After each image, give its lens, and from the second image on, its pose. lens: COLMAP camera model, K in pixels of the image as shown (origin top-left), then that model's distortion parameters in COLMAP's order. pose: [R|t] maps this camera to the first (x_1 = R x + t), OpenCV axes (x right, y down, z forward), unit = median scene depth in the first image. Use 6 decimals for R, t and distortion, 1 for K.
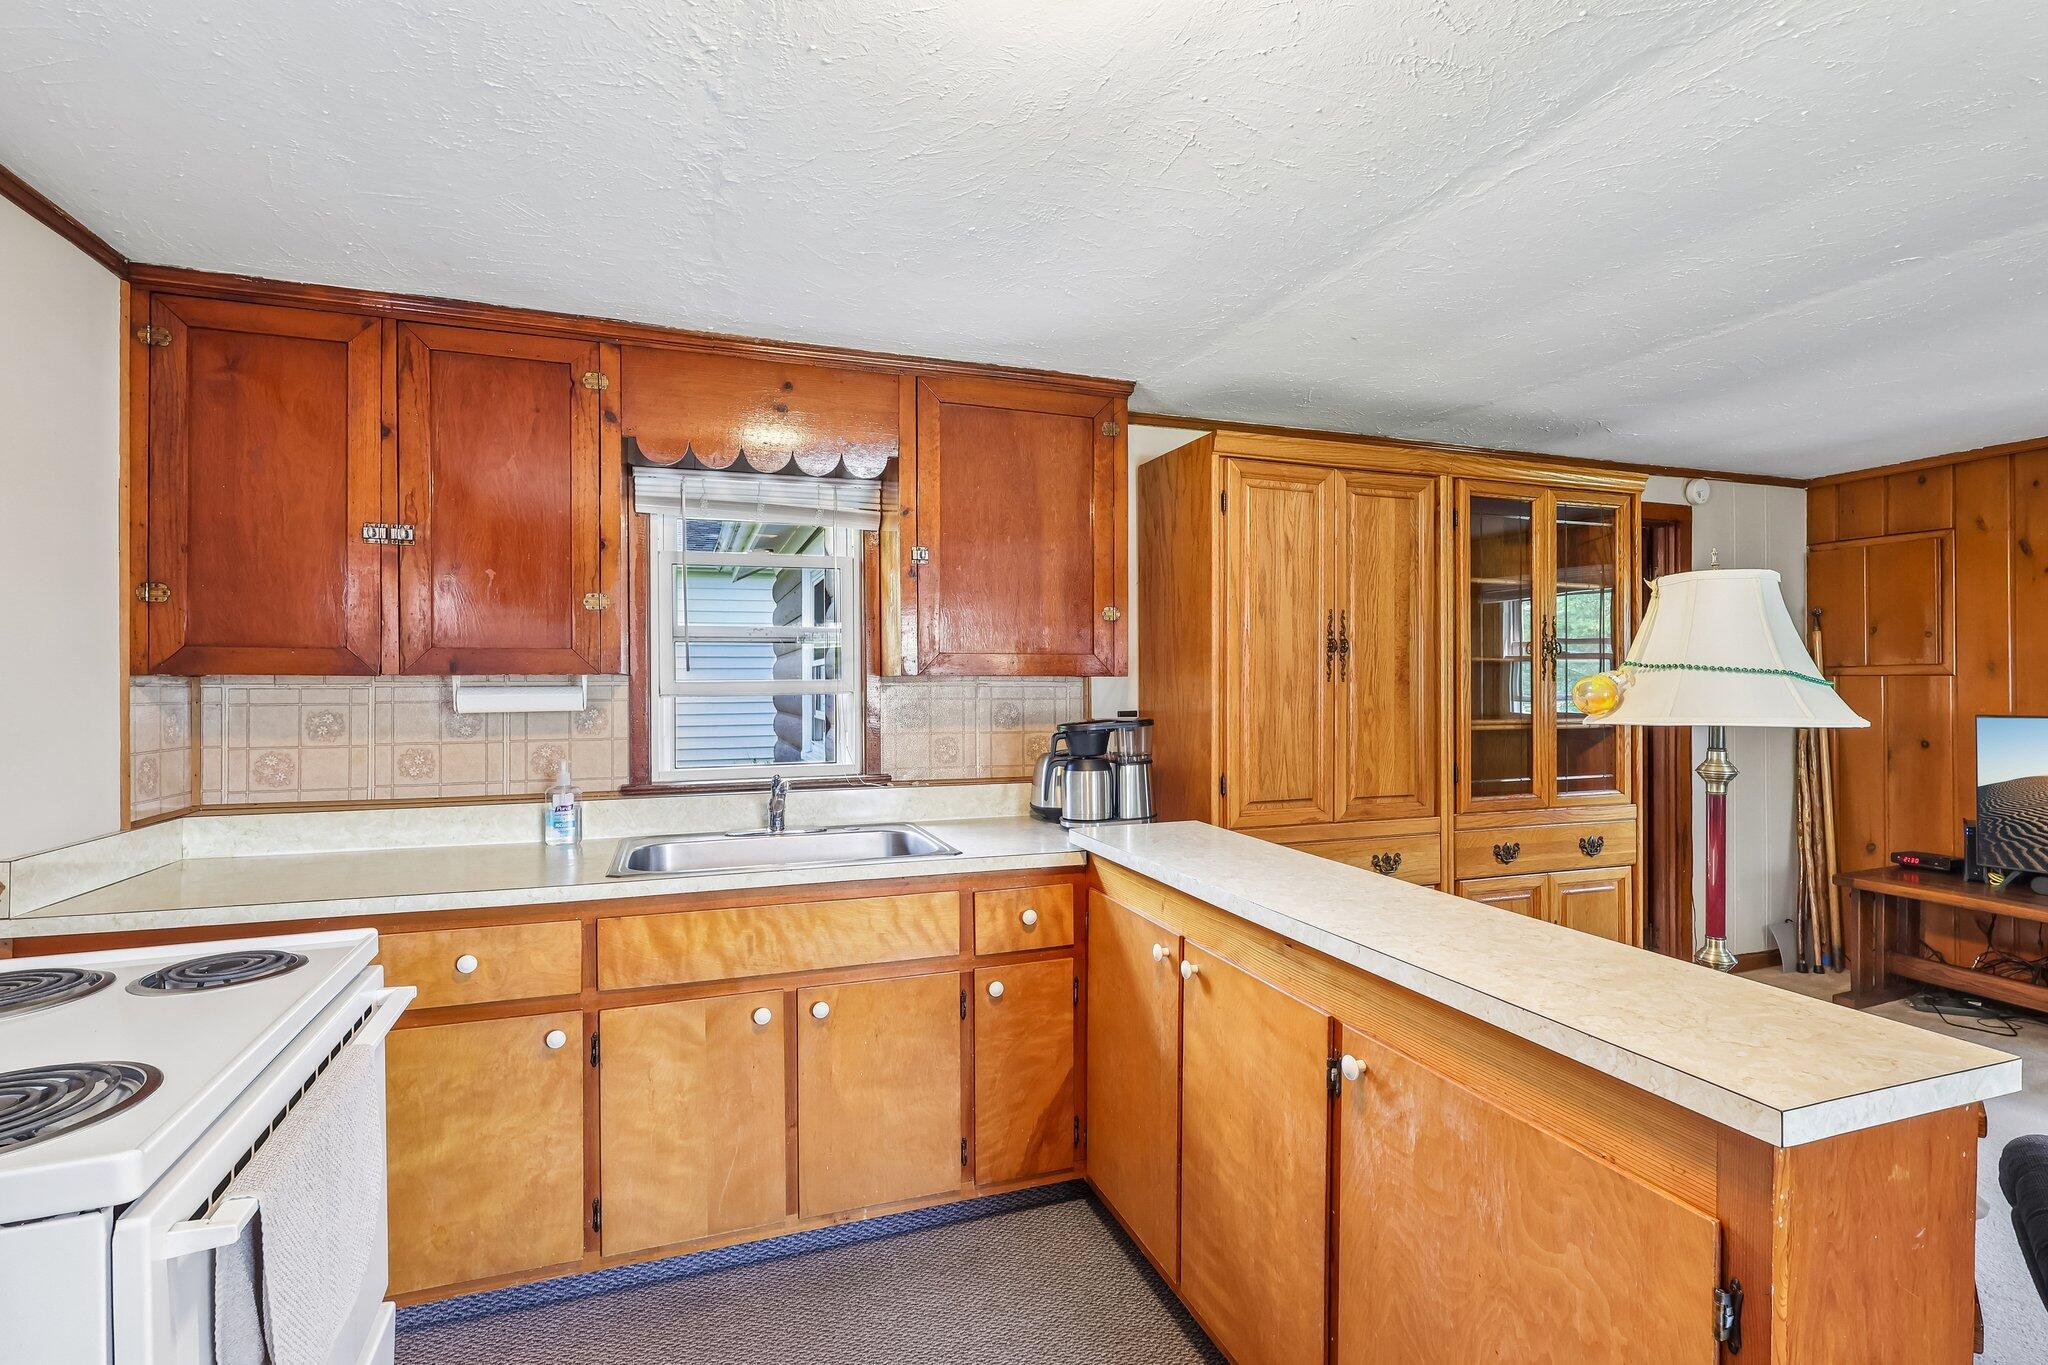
lens RADIAL K [[959.2, 0, 1024.0], [0, 959.2, 682.5], [0, 0, 1]] dist [0.000587, -0.000750]
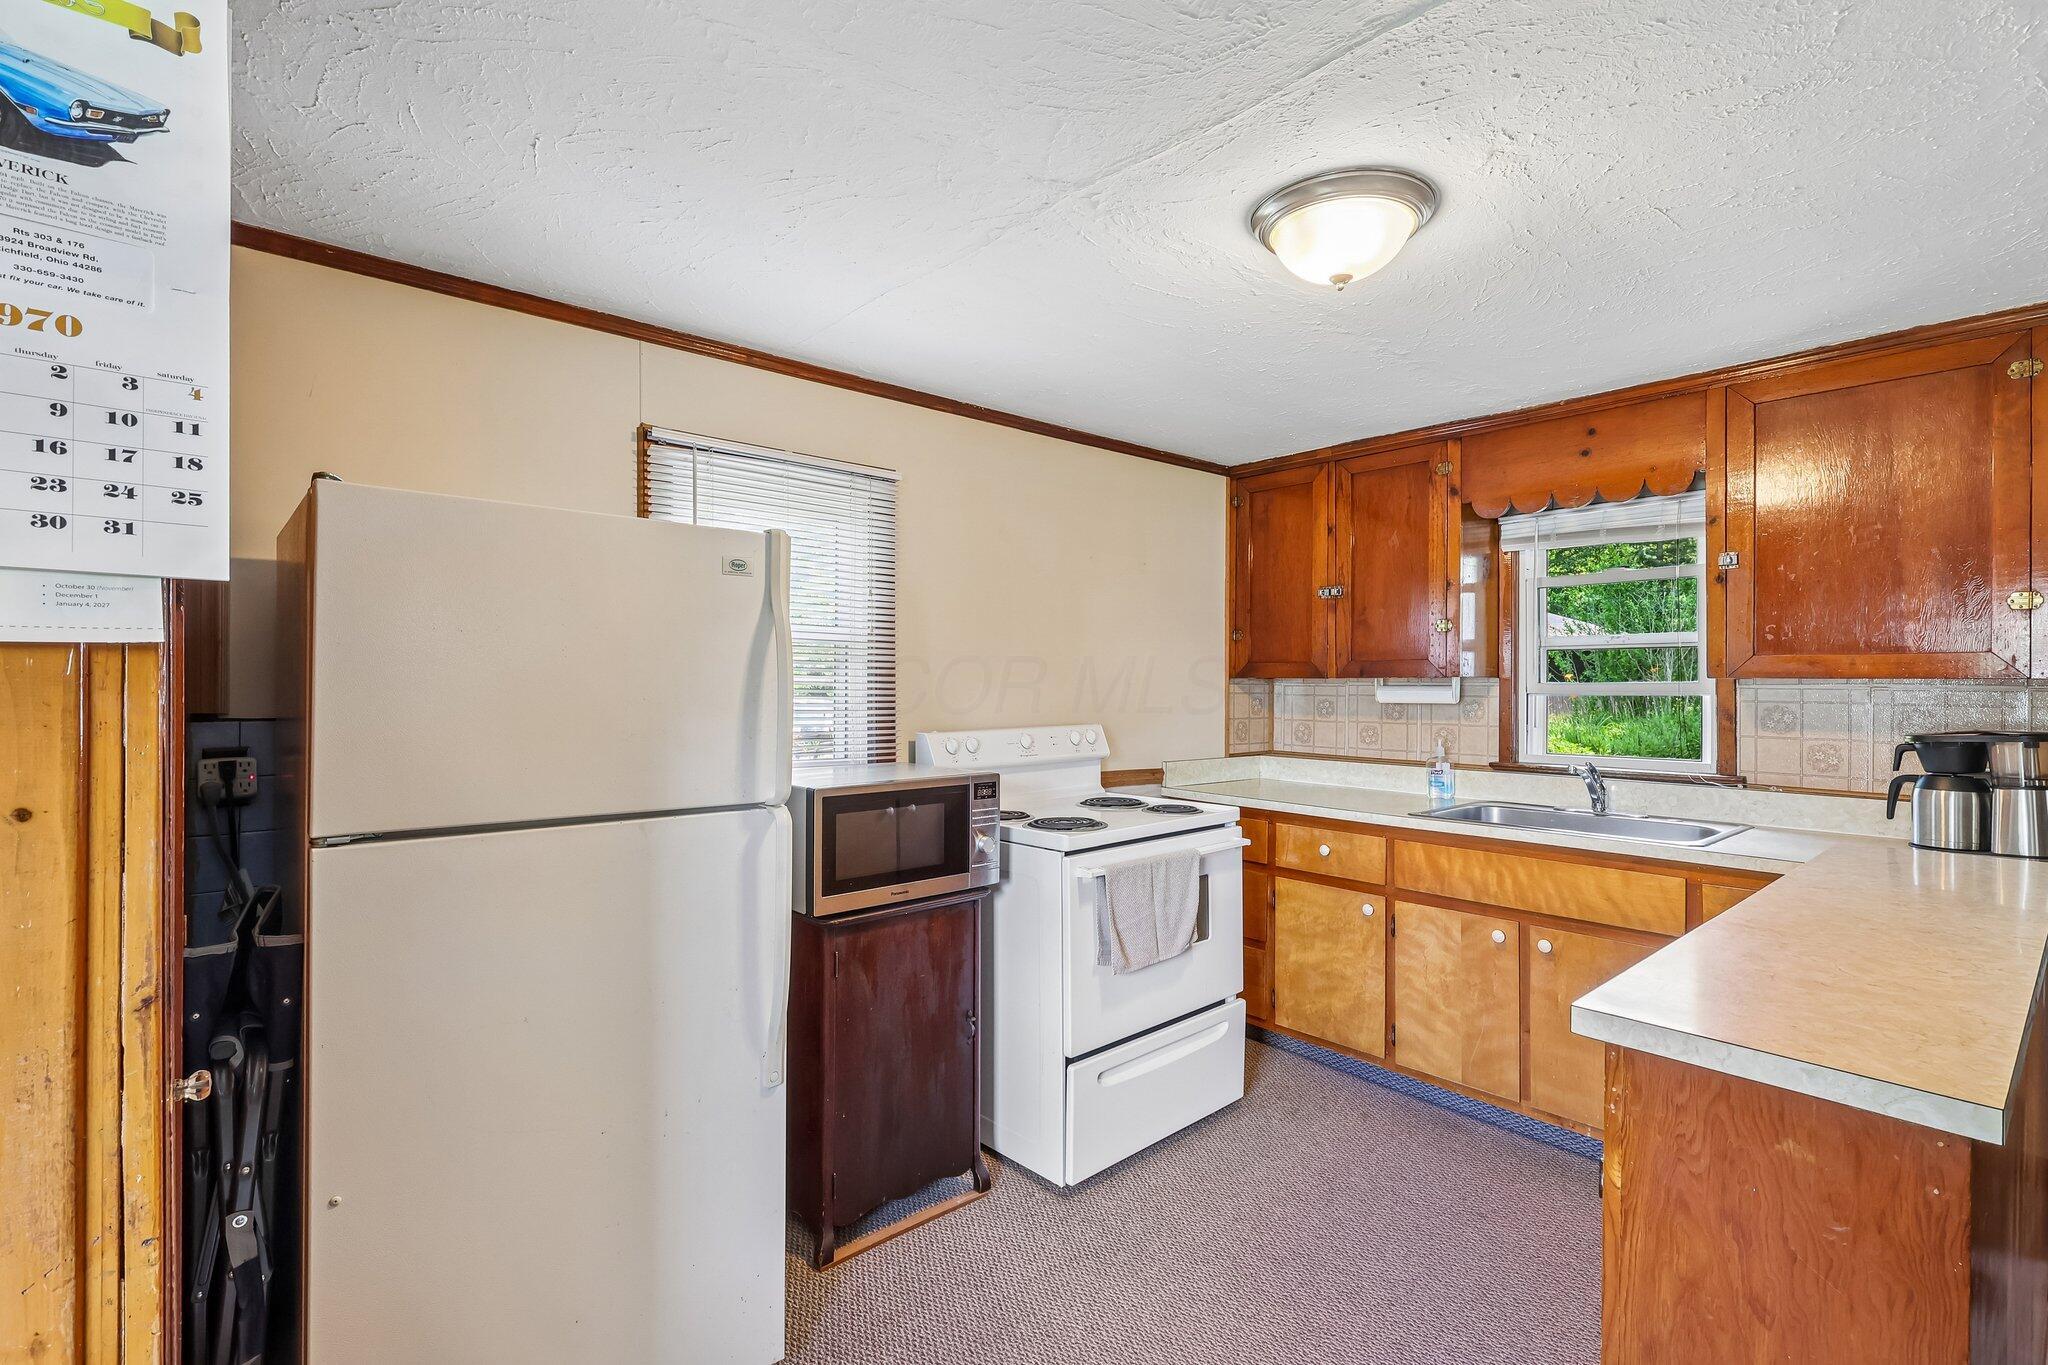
lens RADIAL K [[959.2, 0, 1024.0], [0, 959.2, 682.5], [0, 0, 1]] dist [0.000587, -0.000750]
pose [[0.355662, 0.004385, -0.934605, 0.716584], [-0.003970, 0.999987, 0.003181, -0.003448], [0.934606, 0.002579, 0.355674, -0.081099]]
